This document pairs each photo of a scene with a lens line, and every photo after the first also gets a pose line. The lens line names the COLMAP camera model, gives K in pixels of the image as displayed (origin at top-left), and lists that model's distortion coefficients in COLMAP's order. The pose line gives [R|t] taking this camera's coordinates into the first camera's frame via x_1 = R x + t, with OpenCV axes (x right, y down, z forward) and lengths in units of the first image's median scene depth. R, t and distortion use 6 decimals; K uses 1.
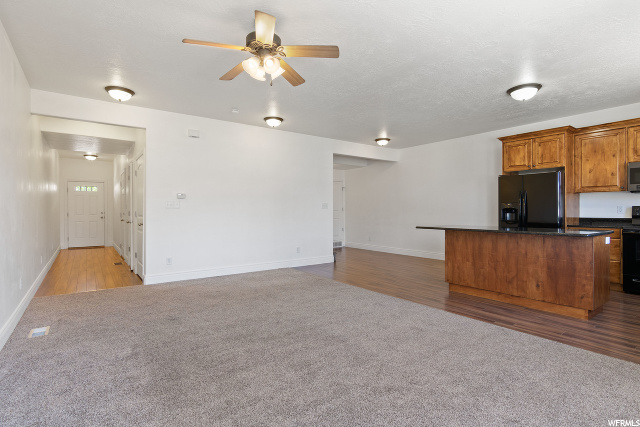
lens RADIAL K [[320.9, 0, 322.1], [0, 320.9, 211.0], [0, 0, 1]] dist [-0.000363, 0.000237]
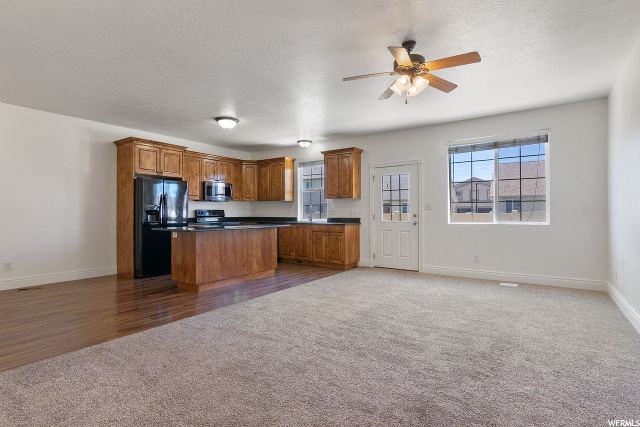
lens RADIAL K [[324.1, 0, 318.7], [0, 324.1, 204.7], [0, 0, 1]] dist [0.000777, -0.000270]
pose [[-0.310636, 0.027924, 0.950119, -0.686518], [0.004465, 0.999600, -0.027919, 0.006337], [-0.950518, -0.004430, -0.310637, 0.971813]]
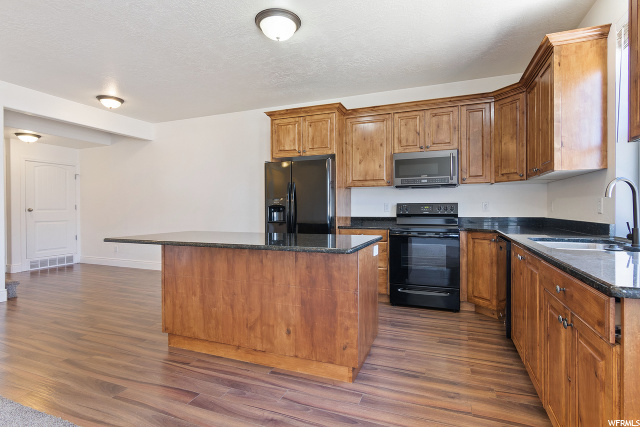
lens RADIAL K [[317.0, 0, 320.0], [0, 317.0, 213.5], [0, 0, 1]] dist [-0.000136, -0.000081]
pose [[0.850763, -0.008565, 0.525480, 0.333641], [0.002560, 0.999923, 0.012153, 0.001850], [-0.525544, -0.008995, 0.850719, 0.375270]]
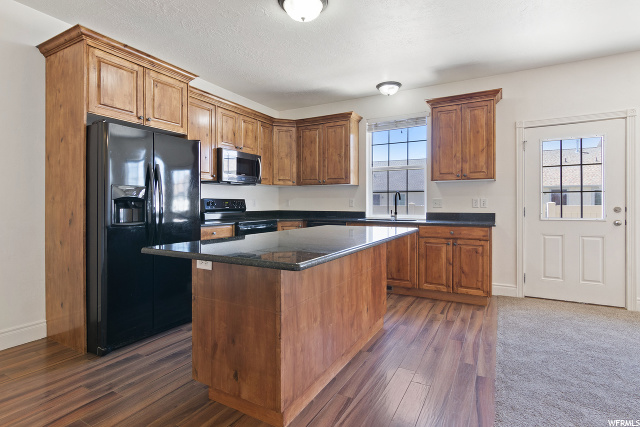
lens RADIAL K [[324.1, 0, 318.7], [0, 324.1, 204.7], [0, 0, 1]] dist [0.000777, -0.000270]
pose [[-0.407324, 0.001391, 0.913283, 0.058451], [0.001046, 0.999999, -0.001057, 0.003330], [-0.913283, 0.000525, -0.407325, 1.124113]]
